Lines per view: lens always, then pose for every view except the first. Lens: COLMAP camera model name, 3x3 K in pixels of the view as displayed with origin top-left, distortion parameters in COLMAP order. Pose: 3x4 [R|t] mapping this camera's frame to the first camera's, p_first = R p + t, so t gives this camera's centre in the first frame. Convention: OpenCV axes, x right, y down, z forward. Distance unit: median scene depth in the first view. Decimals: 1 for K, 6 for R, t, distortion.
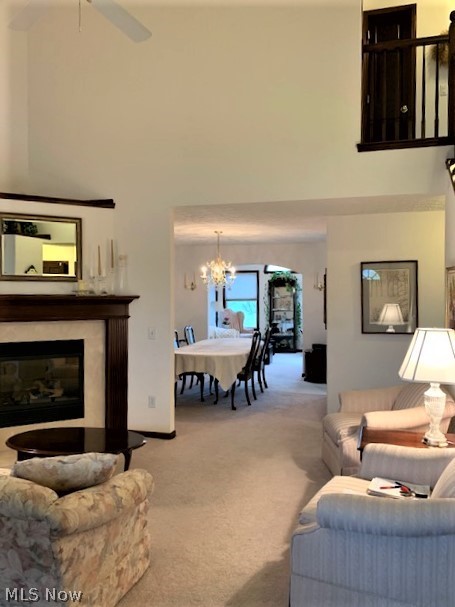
lens RADIAL K [[471.6, 0, 227.5], [0, 471.6, 303.5], [0, 0, 1]] dist [0.040668, -0.004934]
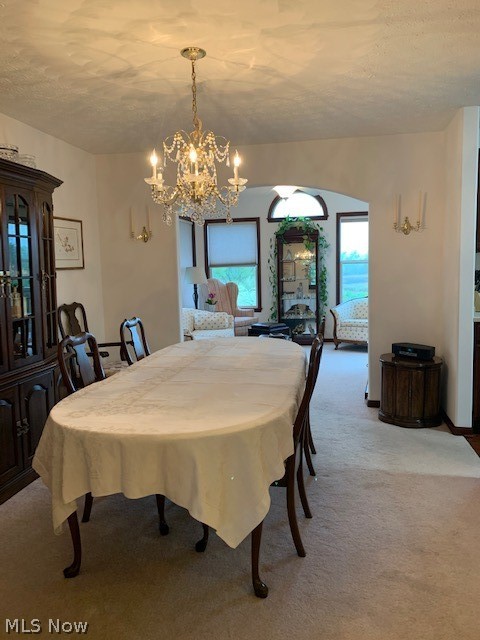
lens RADIAL K [[497.2, 0, 240.0], [0, 497.2, 320.0], [0, 0, 1]] dist [0.040668, -0.004934]
pose [[0.997432, -0.031030, 0.064555, -0.007890], [0.025163, 0.995643, 0.089792, 0.007050], [-0.067060, -0.087937, 0.993866, 0.336652]]
